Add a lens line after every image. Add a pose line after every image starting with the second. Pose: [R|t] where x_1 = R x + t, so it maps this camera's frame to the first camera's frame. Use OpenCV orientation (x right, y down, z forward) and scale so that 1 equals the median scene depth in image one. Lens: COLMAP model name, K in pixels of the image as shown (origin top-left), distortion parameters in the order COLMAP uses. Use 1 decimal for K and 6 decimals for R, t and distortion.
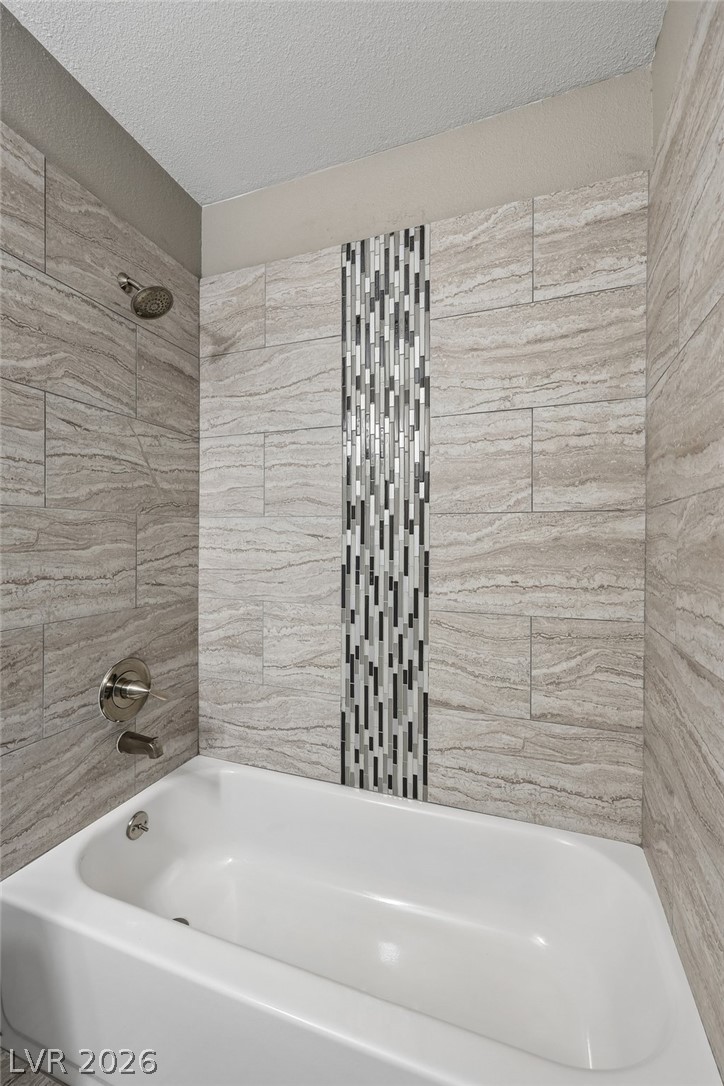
lens RADIAL K [[436.3, 0, 347.2], [0, 436.3, 548.0], [0, 0, 1]] dist [0.001553, 0.000510]
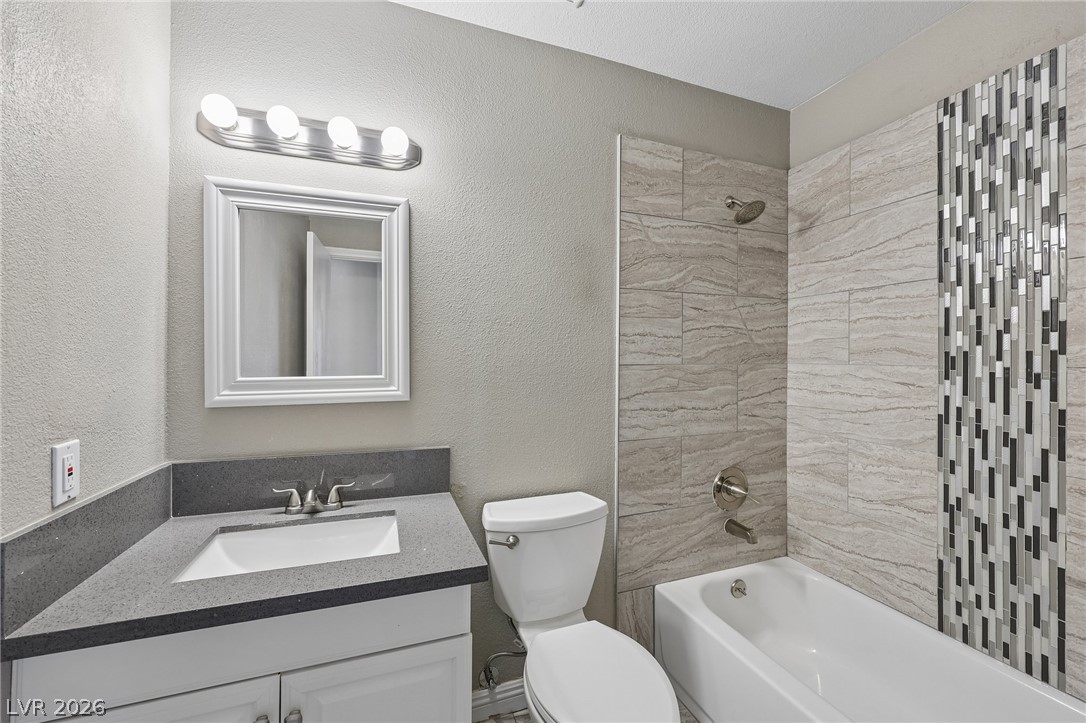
lens RADIAL K [[436.3, 0, 543.0], [0, 436.3, 361.5], [0, 0, 1]] dist [0.001553, 0.000510]
pose [[0.657175, 0.001939, -0.753736, 0.154105], [0.001271, 0.999992, 0.003681, -0.091598], [0.753737, -0.003377, 0.657167, -0.373328]]
